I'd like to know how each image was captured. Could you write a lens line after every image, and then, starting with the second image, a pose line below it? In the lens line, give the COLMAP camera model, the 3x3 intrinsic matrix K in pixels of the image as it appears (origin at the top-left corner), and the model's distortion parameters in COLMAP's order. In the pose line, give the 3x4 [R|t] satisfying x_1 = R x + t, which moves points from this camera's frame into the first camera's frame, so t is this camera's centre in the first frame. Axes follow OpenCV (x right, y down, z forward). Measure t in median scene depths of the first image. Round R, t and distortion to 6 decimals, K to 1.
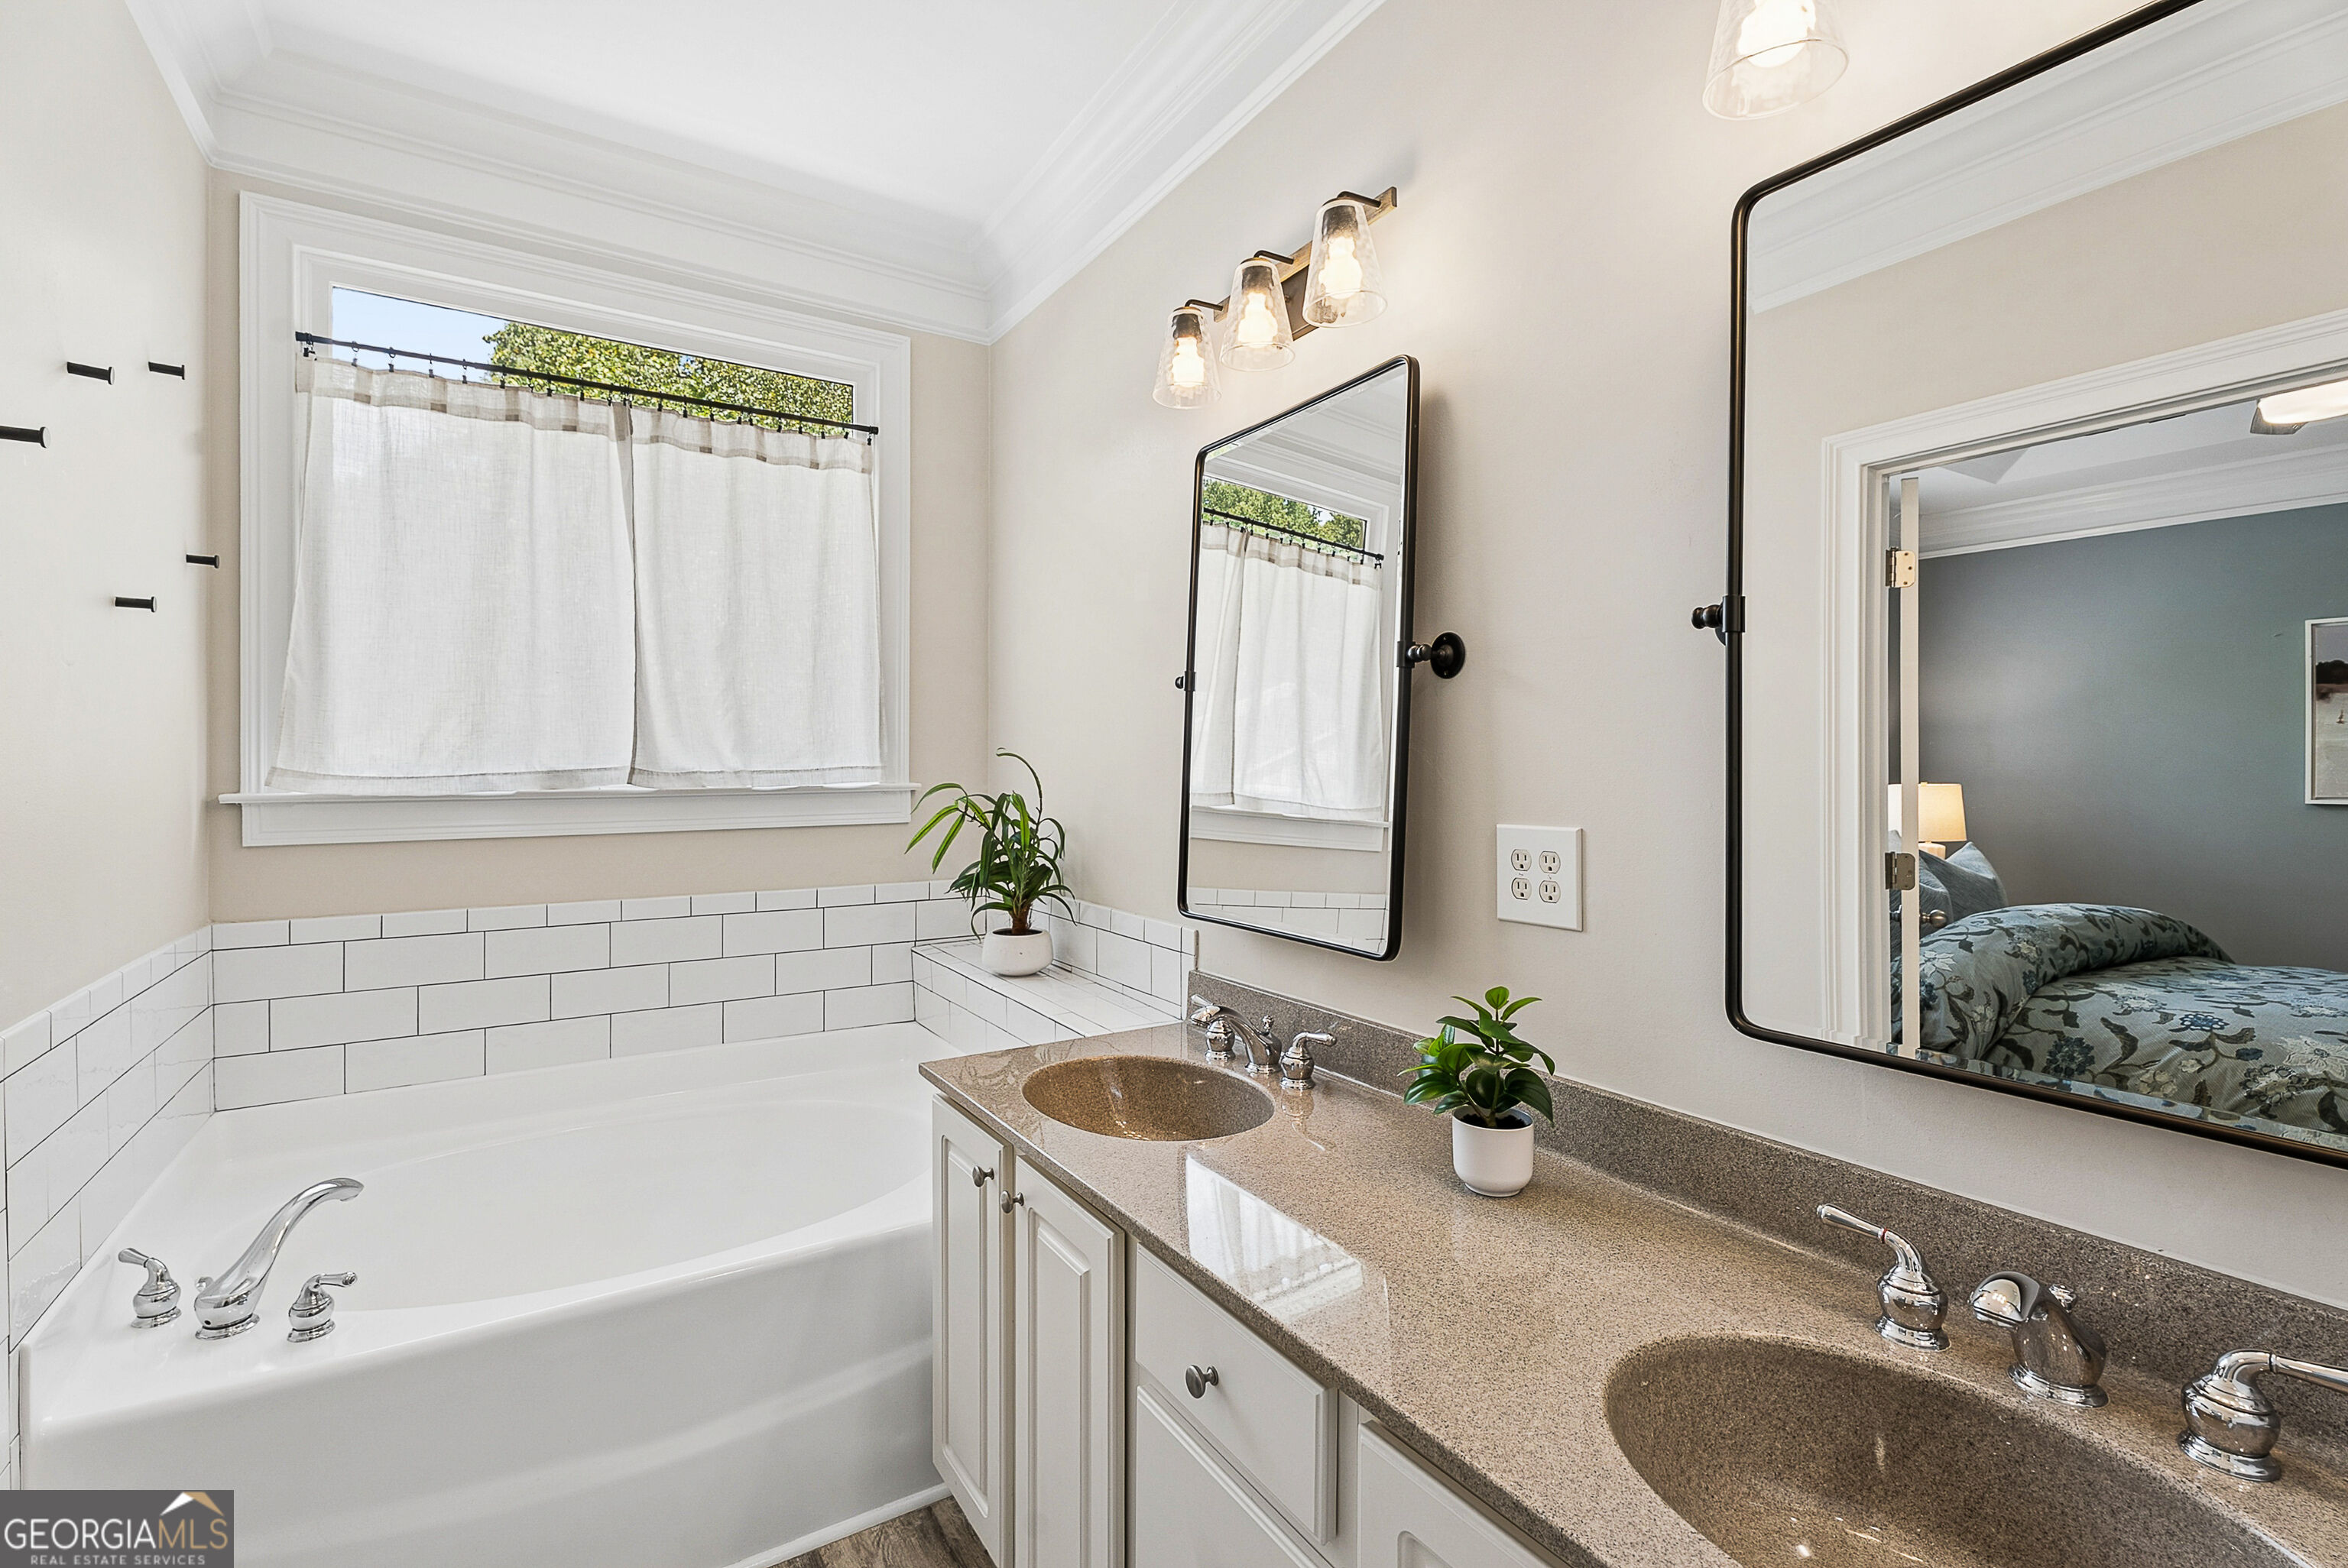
lens RADIAL K [[1047.5, 0, 1170.1], [0, 1047.5, 788.1], [0, 0, 1]] dist [-0.001888, -0.001689]
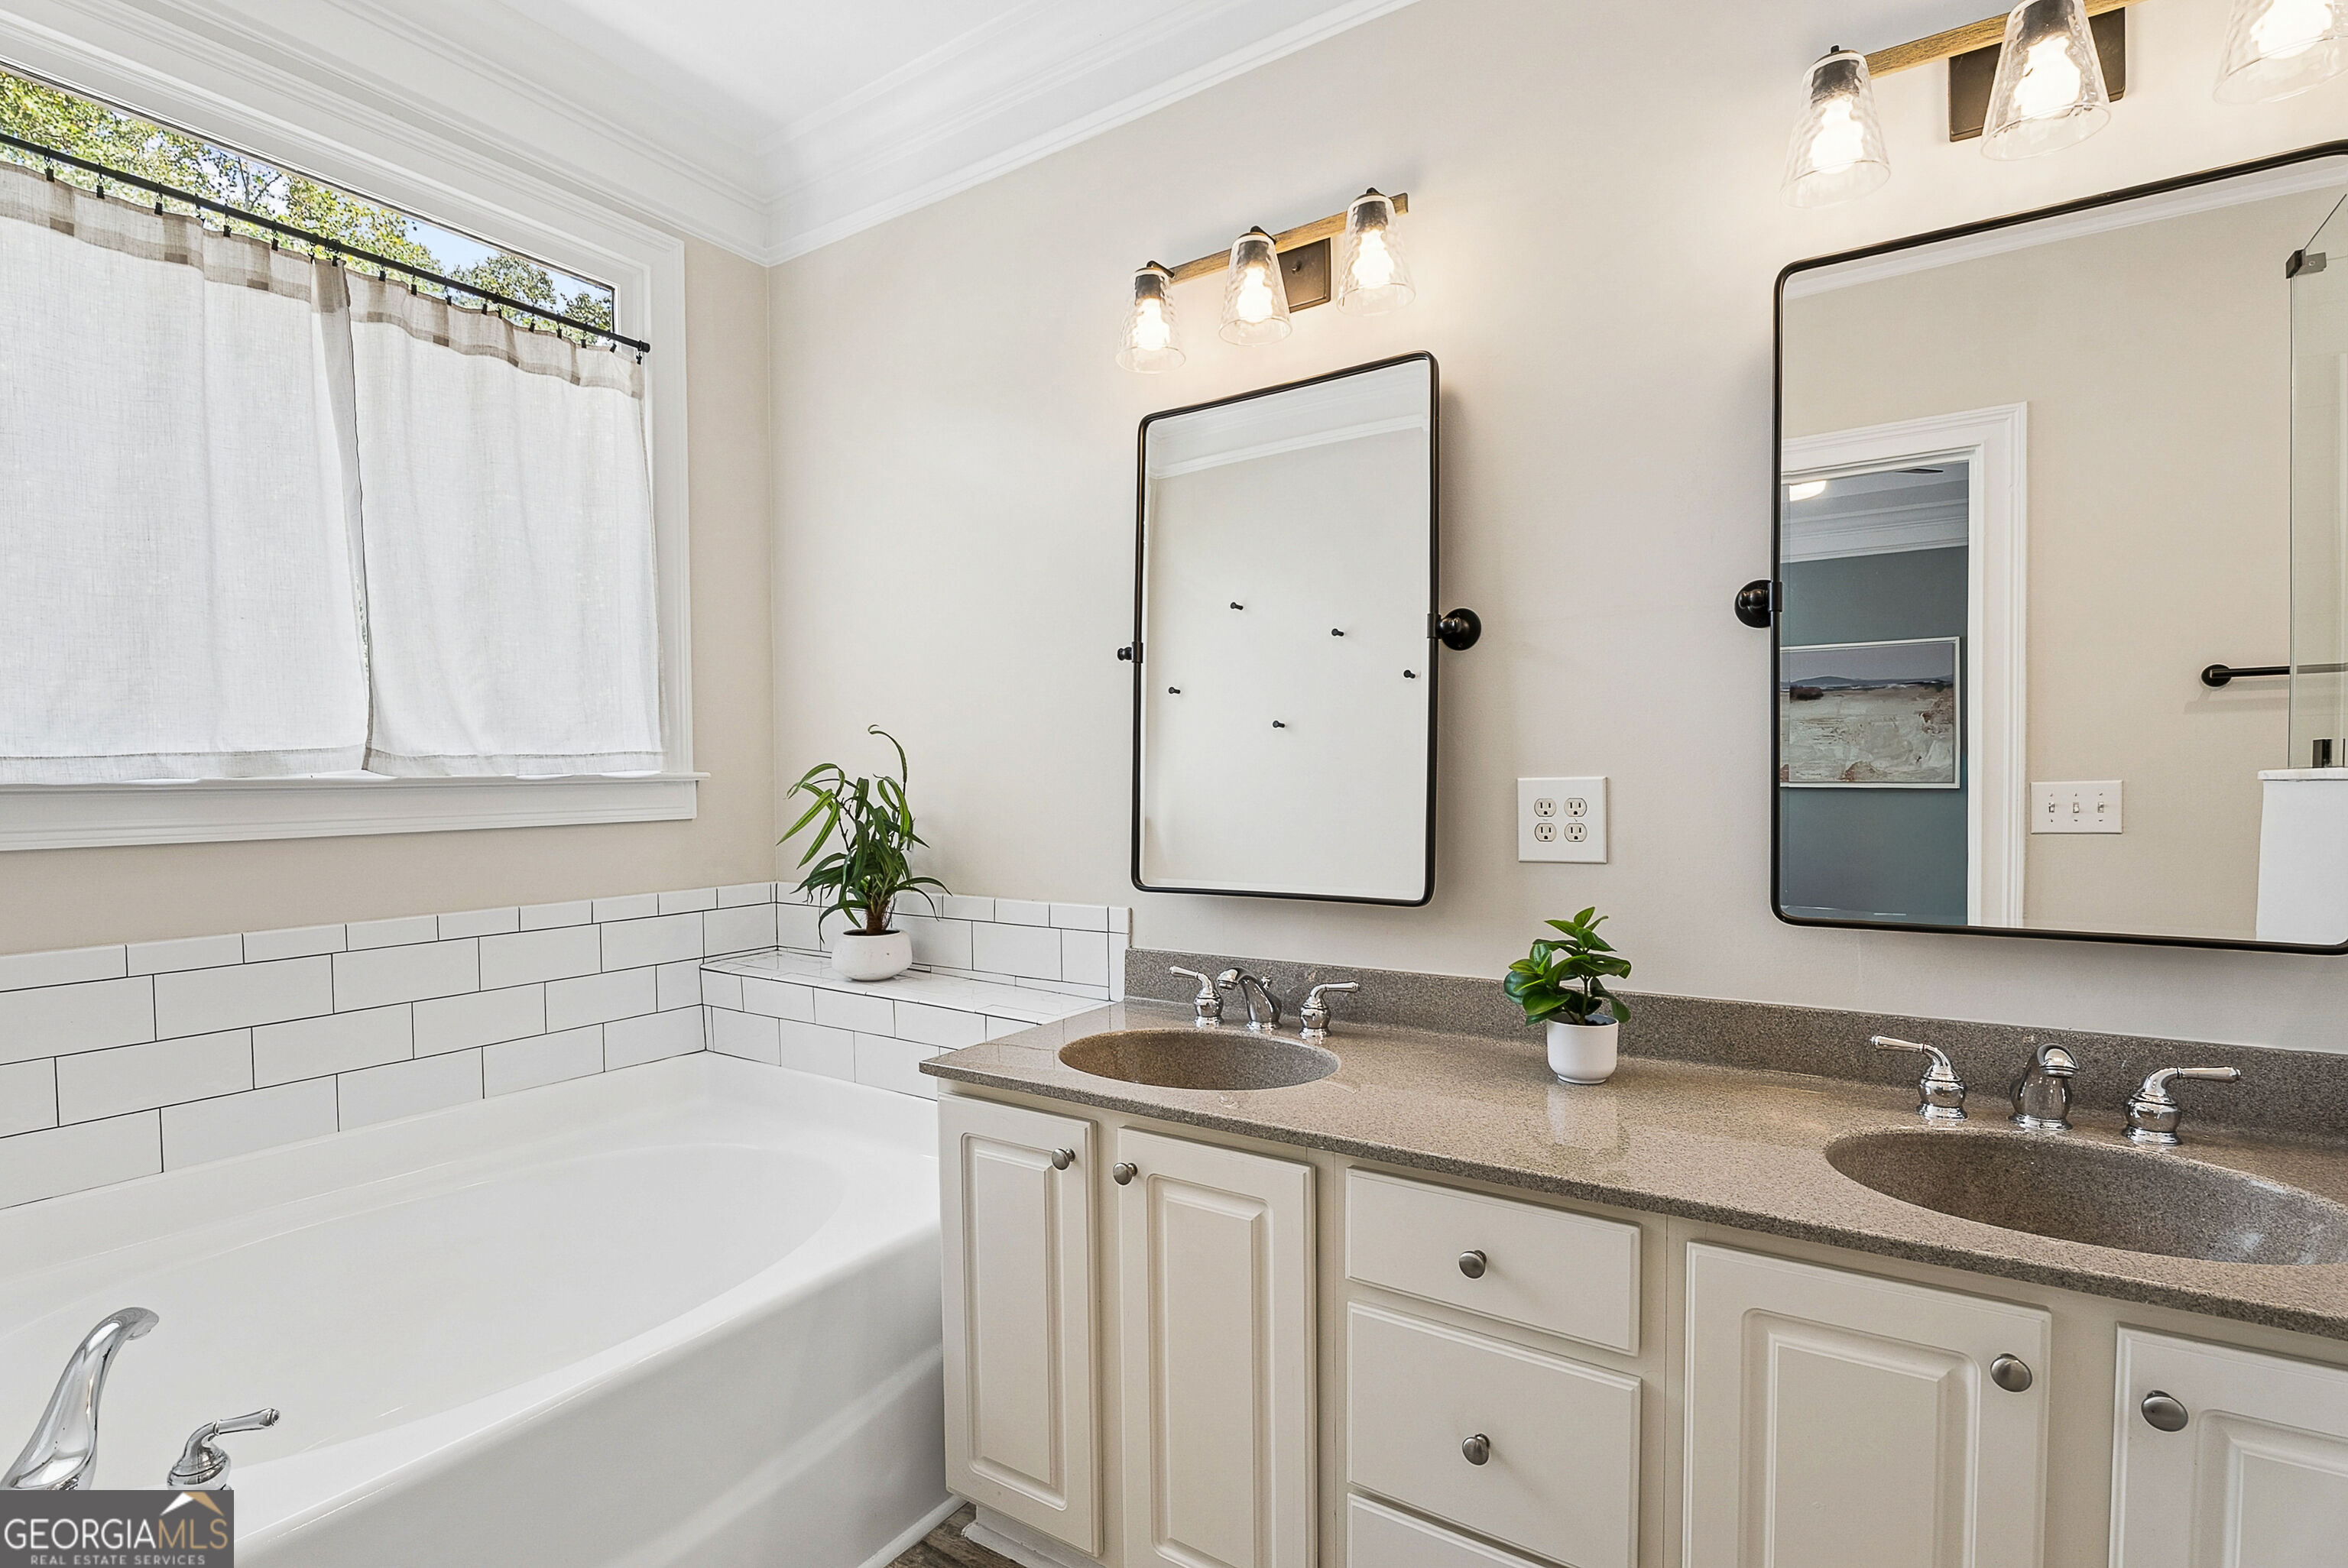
lens RADIAL K [[1096.5, 0, 1176.3], [0, 1096.5, 835.6], [0, 0, 1]] dist [-0.016437, -0.000927]
pose [[0.911326, -0.031013, 0.410516, -0.318684], [0.019403, 0.999286, 0.032419, 0.031312], [-0.411229, -0.021579, 0.911277, 0.037987]]
